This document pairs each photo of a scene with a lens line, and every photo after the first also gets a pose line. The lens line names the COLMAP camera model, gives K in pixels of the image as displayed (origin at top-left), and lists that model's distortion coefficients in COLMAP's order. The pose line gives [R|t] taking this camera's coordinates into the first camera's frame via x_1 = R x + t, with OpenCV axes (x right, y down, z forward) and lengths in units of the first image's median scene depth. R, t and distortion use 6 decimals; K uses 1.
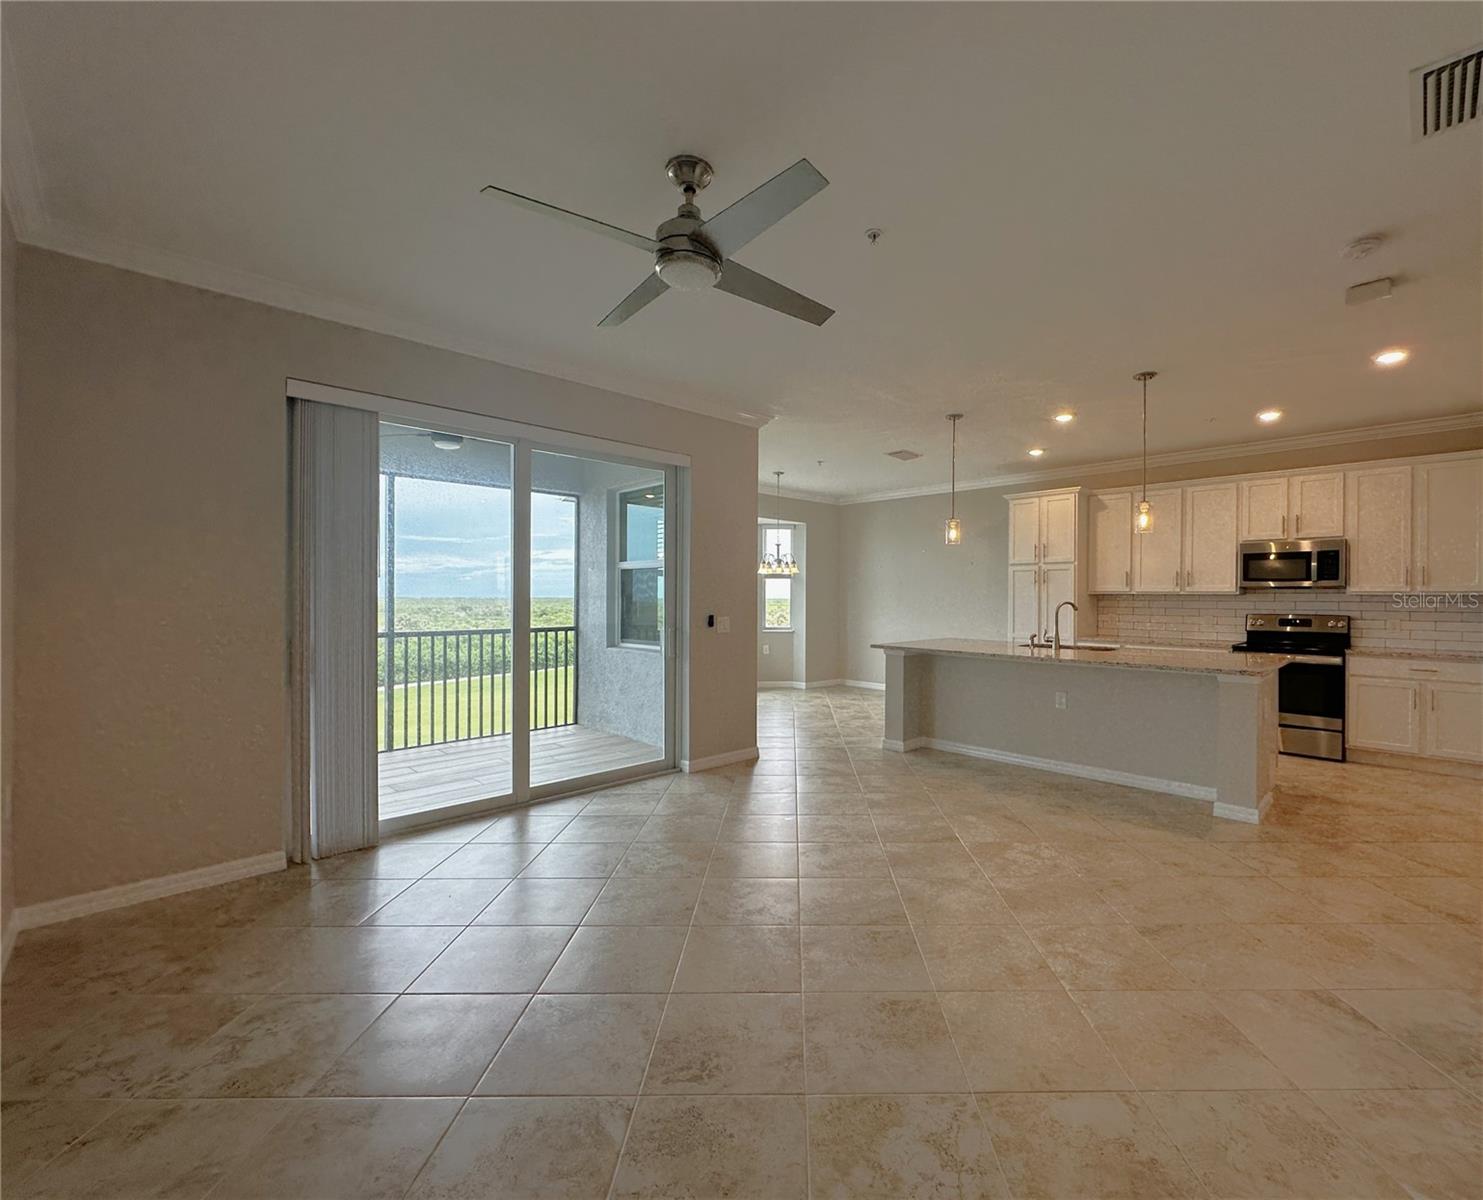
lens RADIAL K [[641.3, 0, 796.3], [0, 641.3, 605.7], [0, 0, 1]] dist [-0.002506, 0.000631]
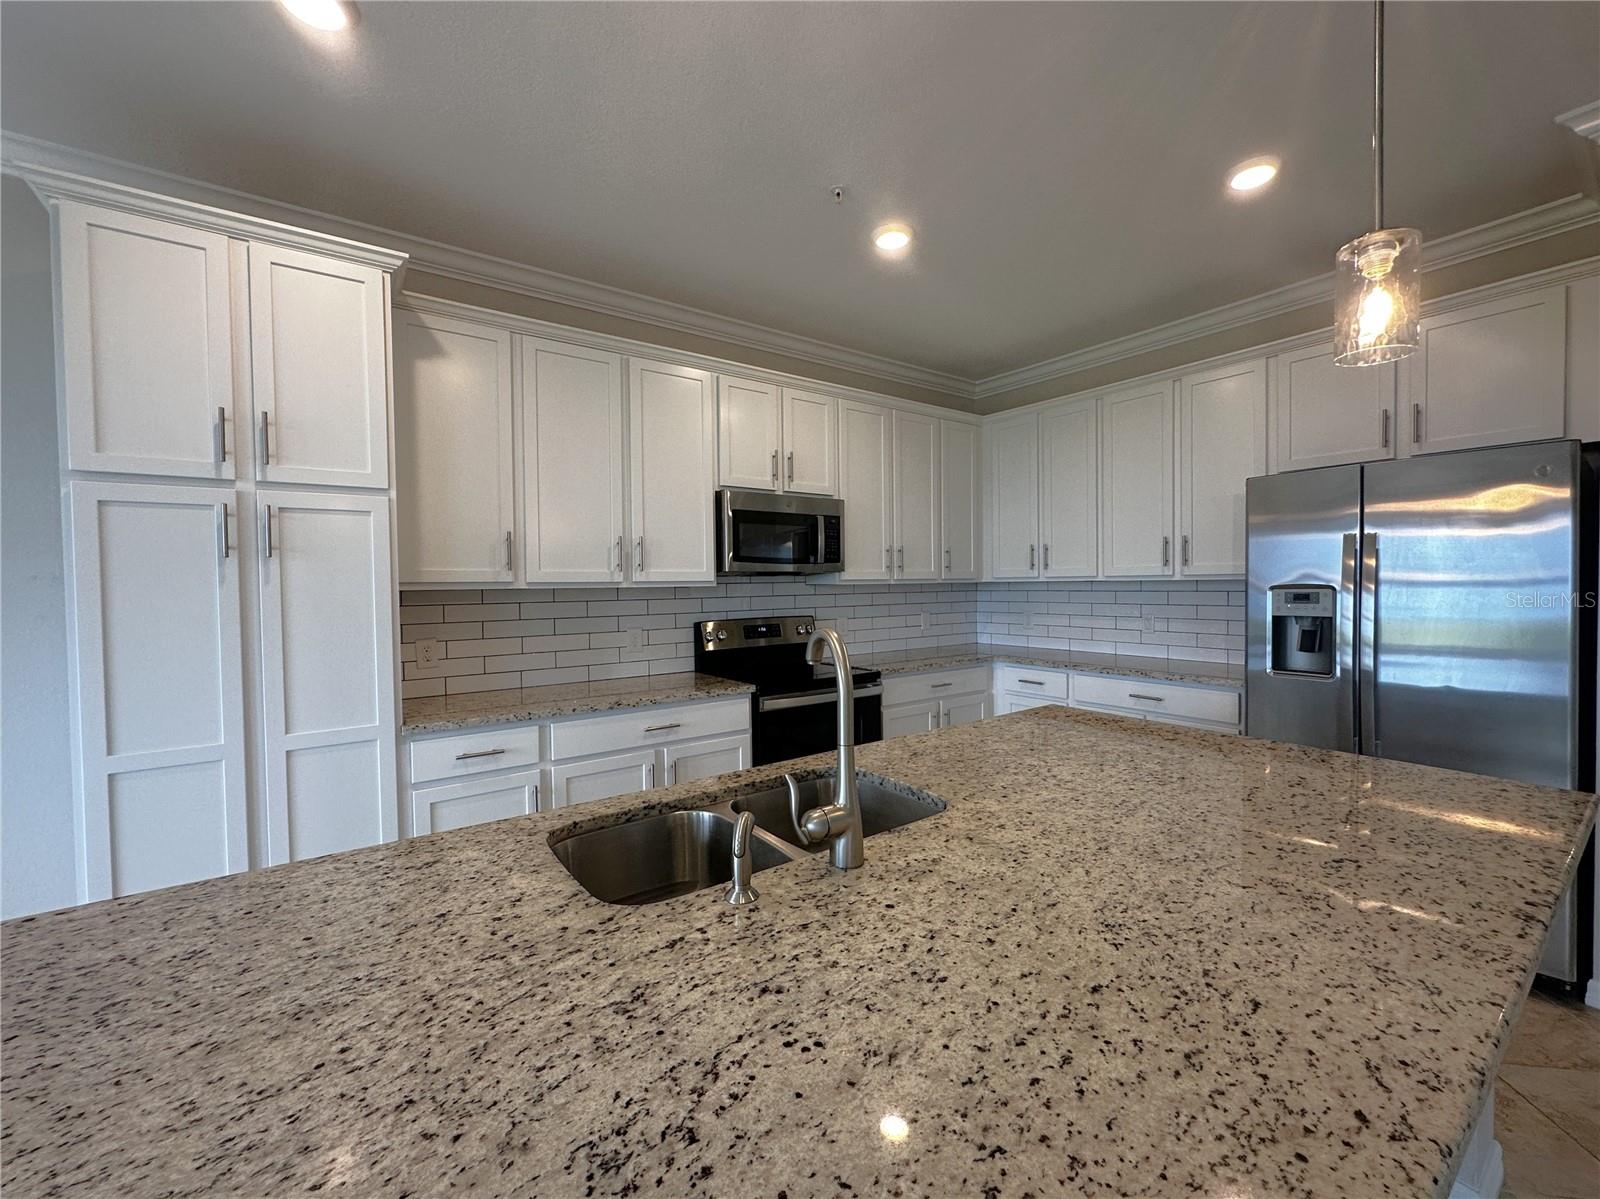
lens RADIAL K [[647.4, 0, 792.2], [0, 647.4, 599.2], [0, 0, 1]] dist [-0.000631, 0.000219]
pose [[0.170454, -0.033164, 0.984807, 0.198196], [0.027859, 0.999196, 0.028826, -0.023705], [-0.984972, 0.022522, 0.171241, 0.976366]]
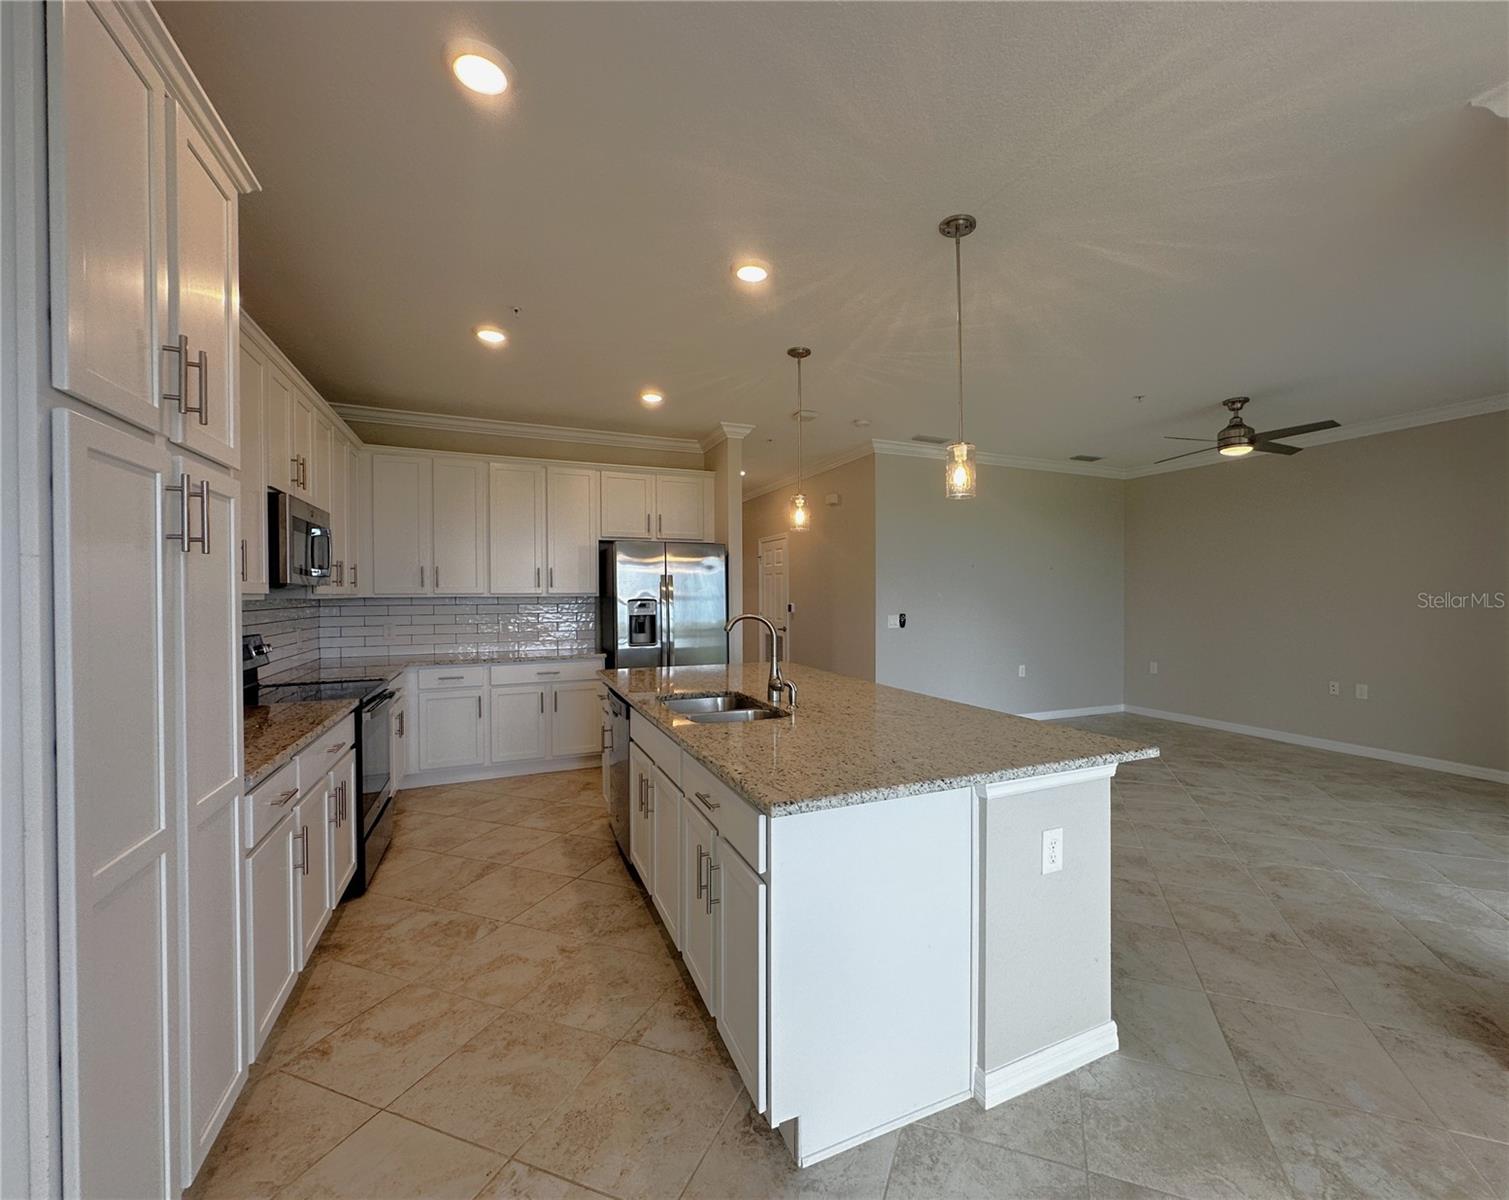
lens RADIAL K [[652.6, 0, 792.6], [0, 652.6, 597.5], [0, 0, 1]] dist [-0.002506, 0.000631]
pose [[-0.938704, -0.003699, 0.344704, 0.197283], [0.003991, 0.999759, 0.021596, -0.032075], [-0.344701, 0.021648, -0.938463, 1.515362]]
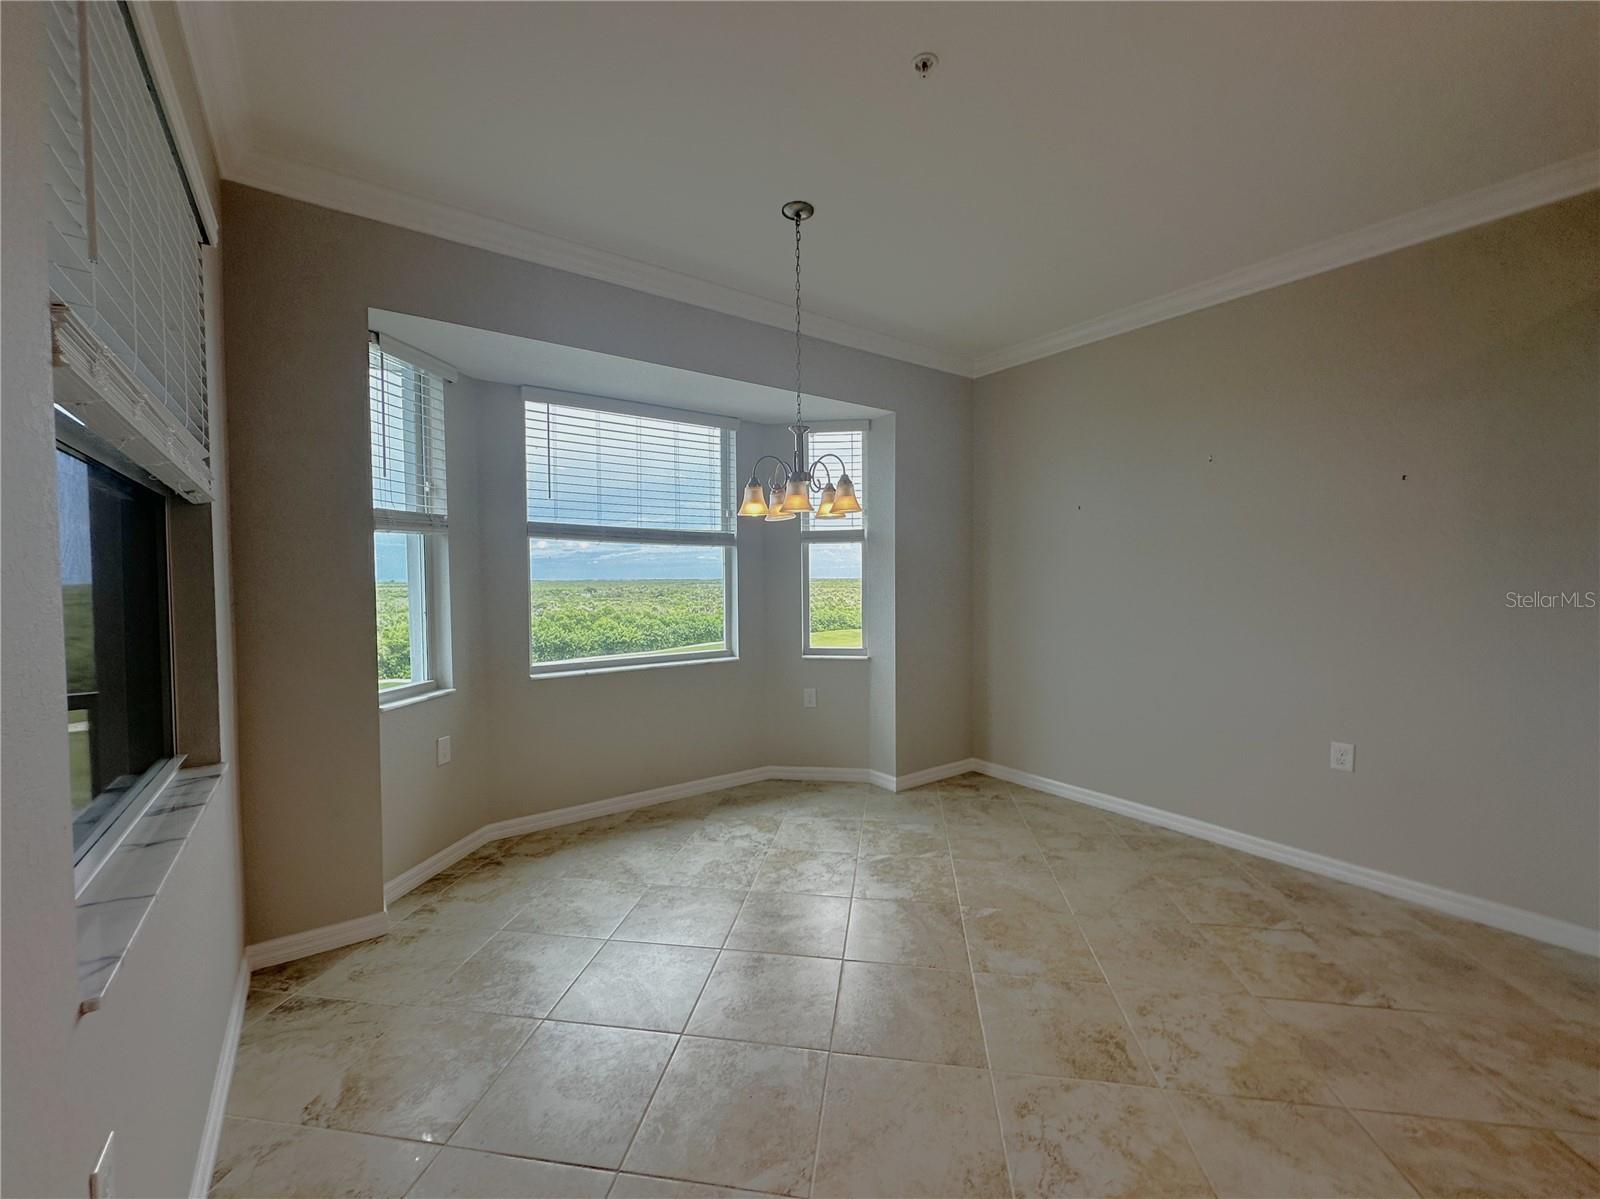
lens RADIAL K [[647.4, 0, 798.0], [0, 647.4, 603.1], [0, 0, 1]] dist [-0.000631, 0.000219]
pose [[0.987894, -0.003630, -0.155085, 0.031249], [0.008067, 0.999576, 0.027991, -0.021879], [0.154917, -0.028903, 0.987505, 1.001759]]
